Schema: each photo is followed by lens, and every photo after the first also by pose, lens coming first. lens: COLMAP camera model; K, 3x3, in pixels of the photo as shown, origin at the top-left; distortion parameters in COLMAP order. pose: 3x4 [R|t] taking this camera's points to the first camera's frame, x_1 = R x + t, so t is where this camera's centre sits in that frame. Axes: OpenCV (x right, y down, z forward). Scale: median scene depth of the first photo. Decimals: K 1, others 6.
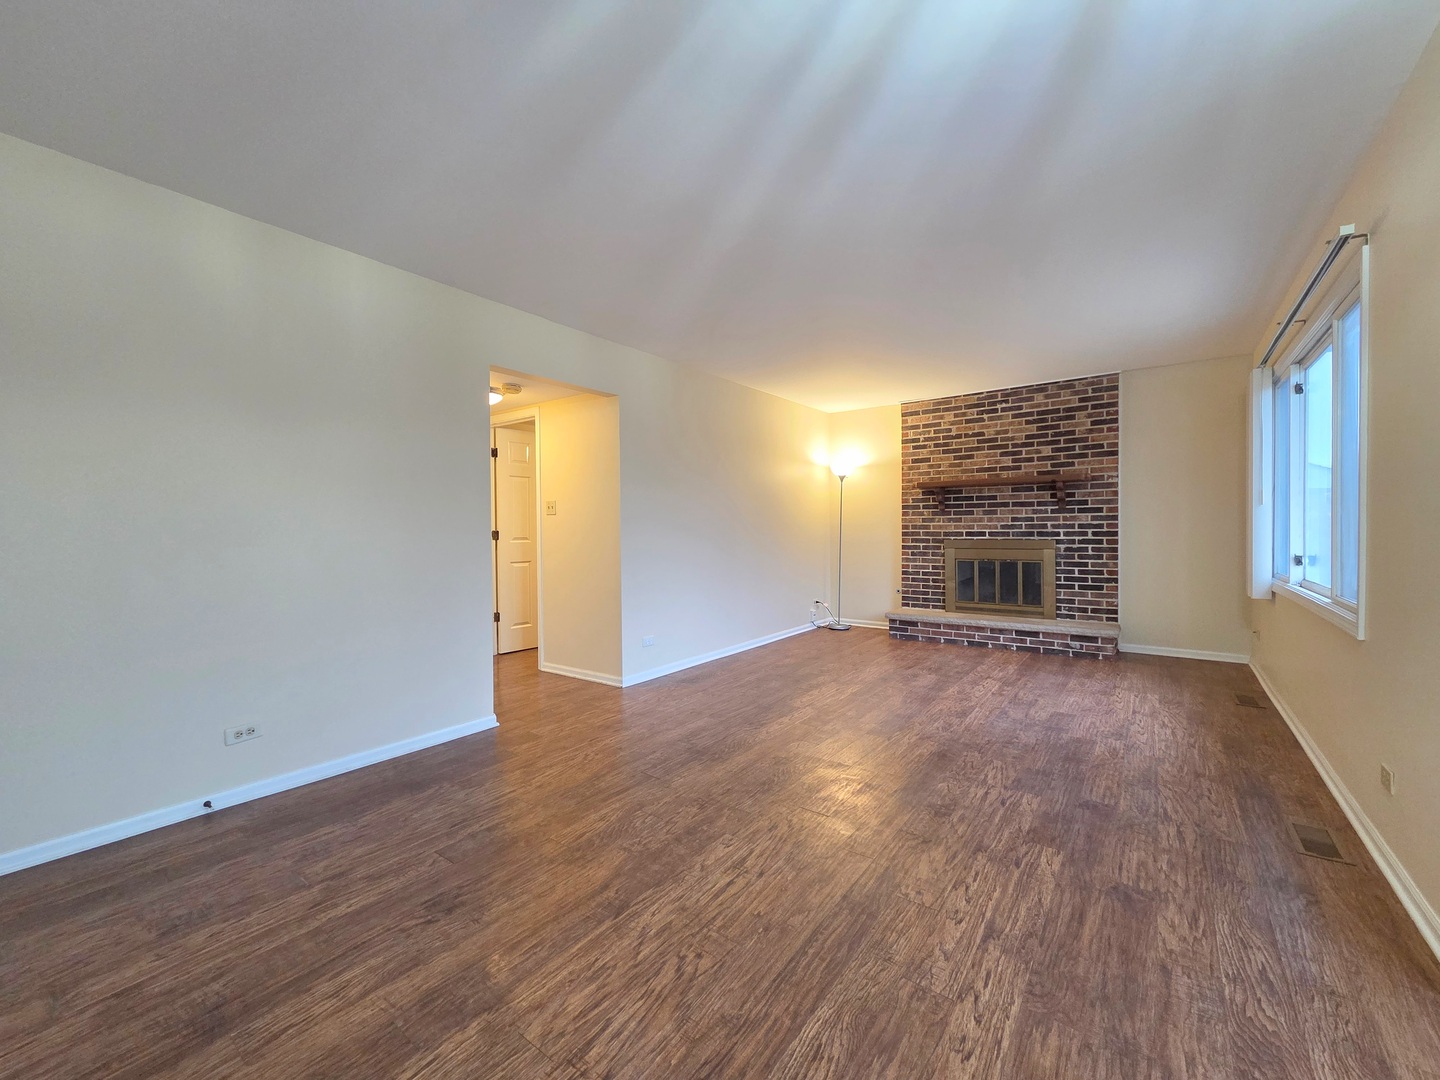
lens RADIAL K [[588.3, 0, 714.3], [0, 588.3, 537.7], [0, 0, 1]] dist [0.004412, -0.000981]
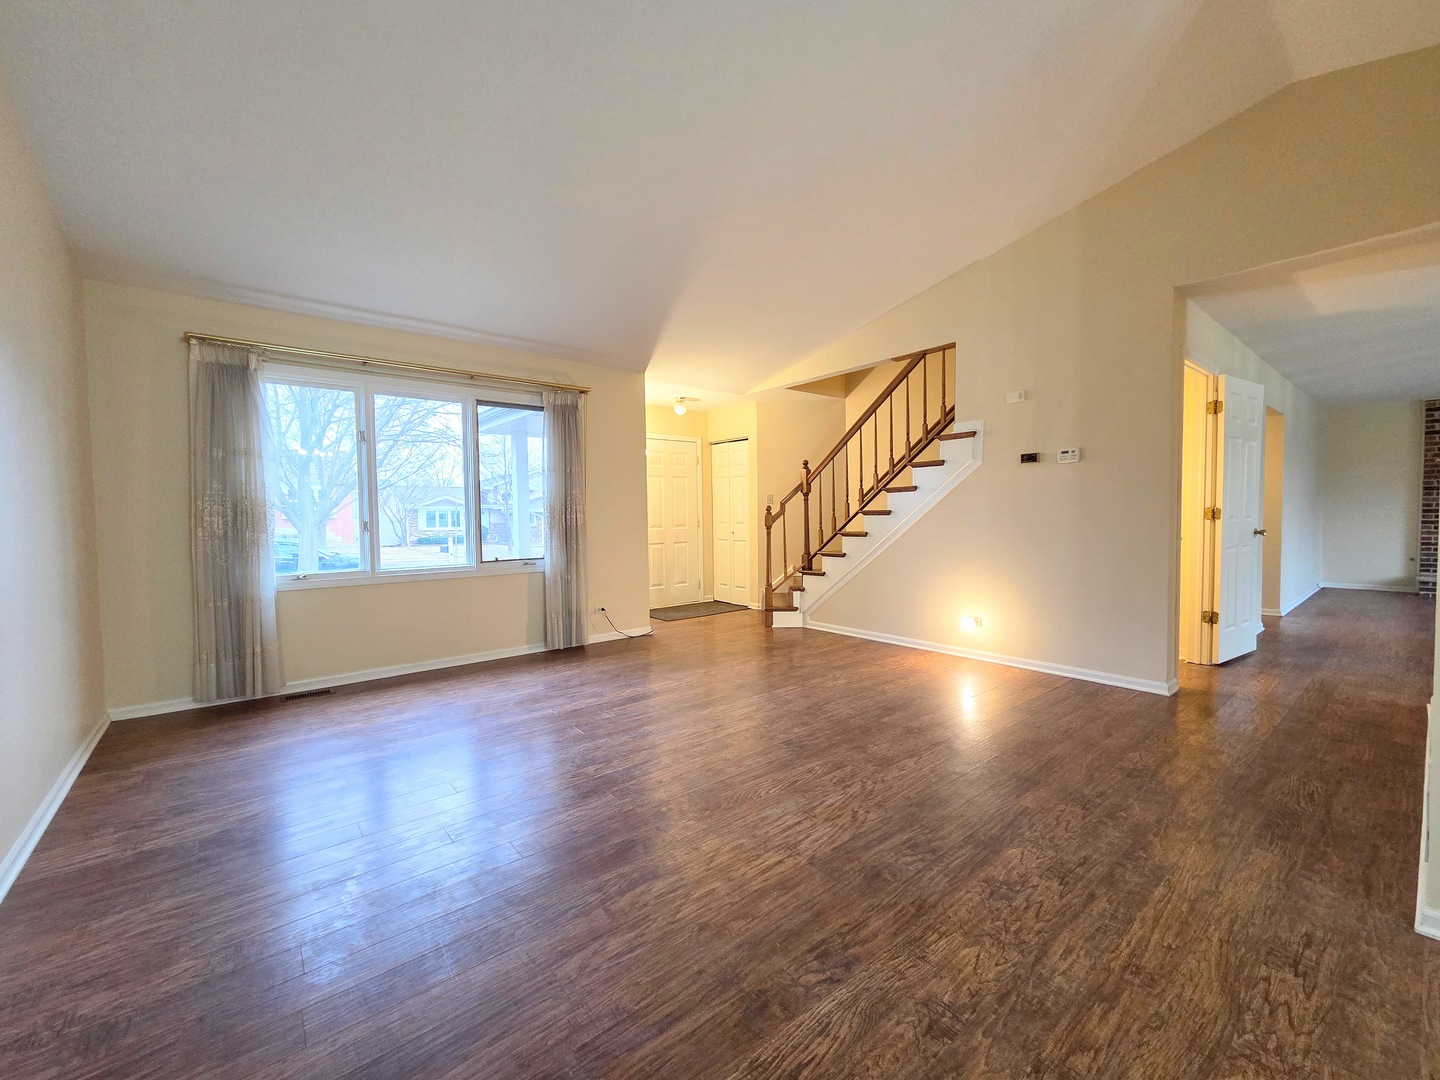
lens RADIAL K [[588.3, 0, 716.5], [0, 588.3, 537.2], [0, 0, 1]] dist [0.004412, -0.000981]
pose [[0.969943, 0.004388, -0.243294, -0.926733], [0.002789, 0.999571, 0.029145, 0.009348], [0.243317, -0.028947, 0.969515, -0.604625]]
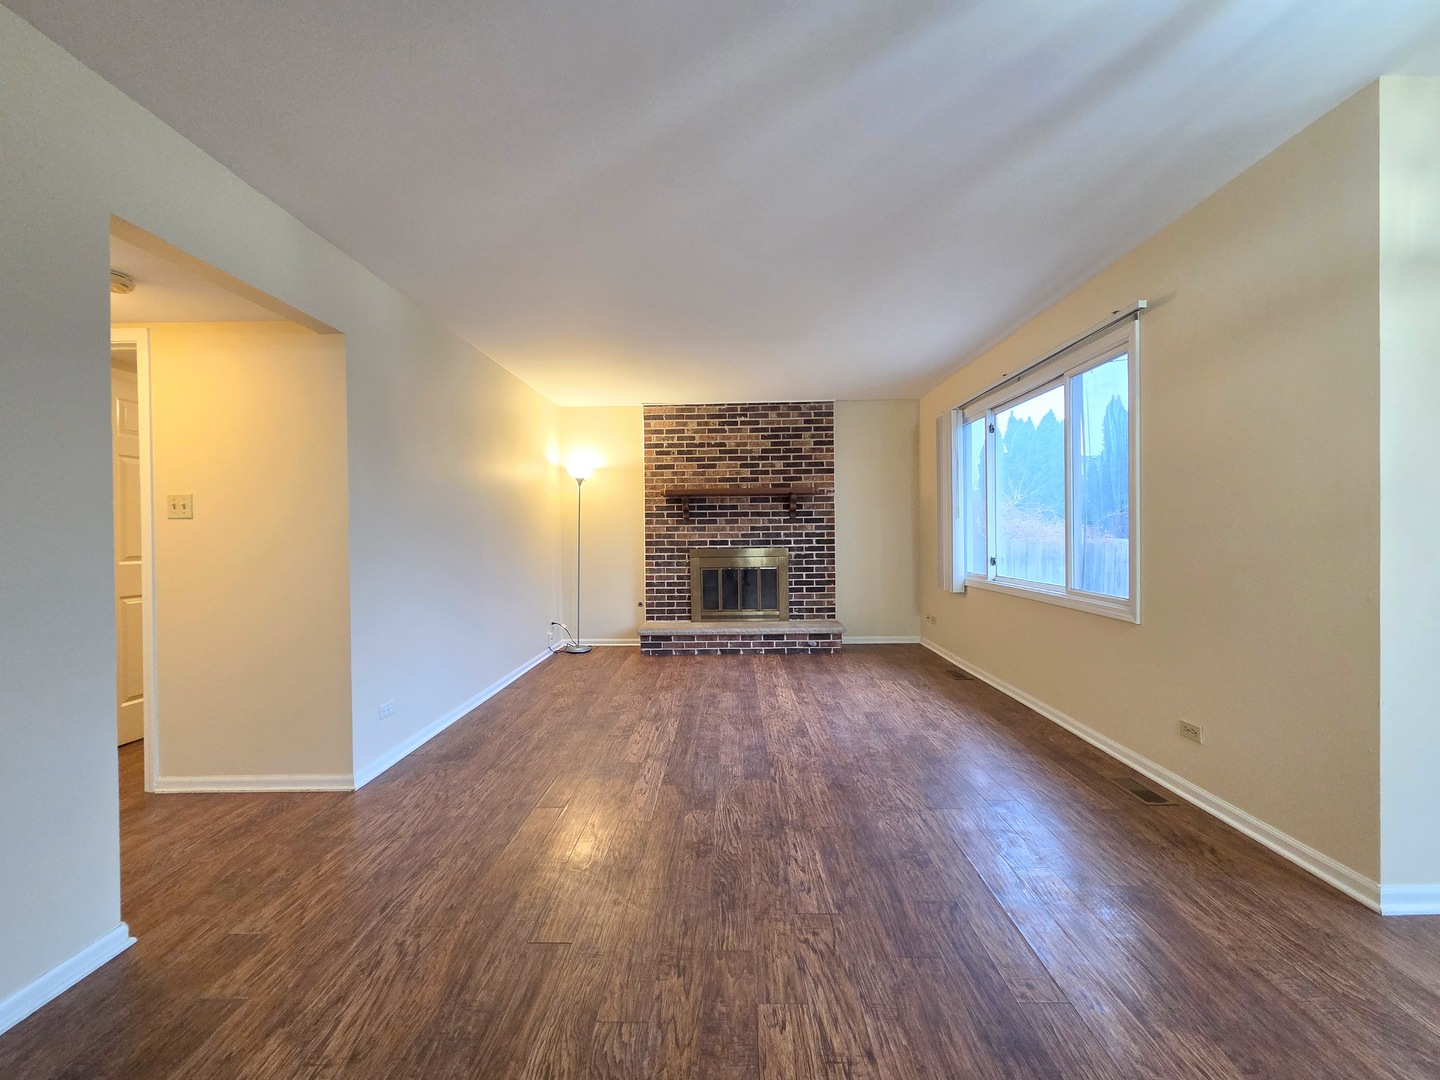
lens RADIAL K [[588.3, 0, 715.9], [0, 588.3, 538.1], [0, 0, 1]] dist [0.004412, -0.000981]
pose [[0.813039, -0.006551, 0.582172, -0.166778], [0.013637, 0.999877, -0.007794, -0.007271], [-0.582049, 0.014276, 0.813028, 0.199565]]
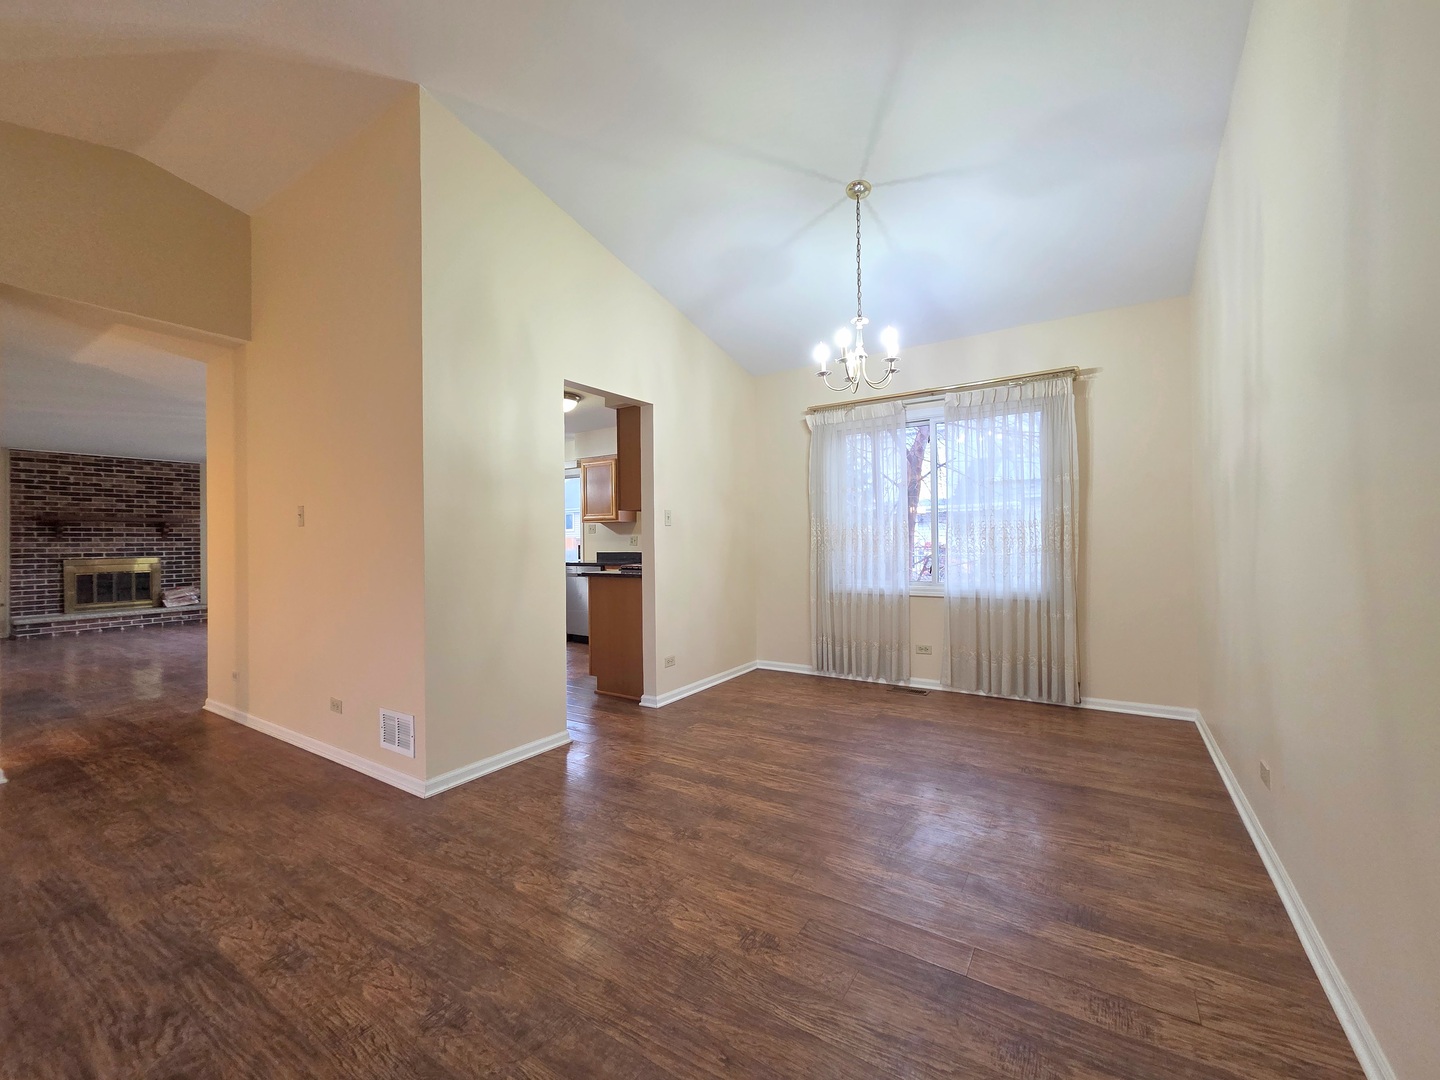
lens RADIAL K [[588.3, 0, 716.9], [0, 588.3, 536.3], [0, 0, 1]] dist [0.004412, -0.000981]
pose [[-0.061276, 0.017160, 0.997973, -1.180744], [0.026240, 0.999534, -0.015575, 0.011321], [-0.997776, 0.025233, -0.061697, -0.450190]]
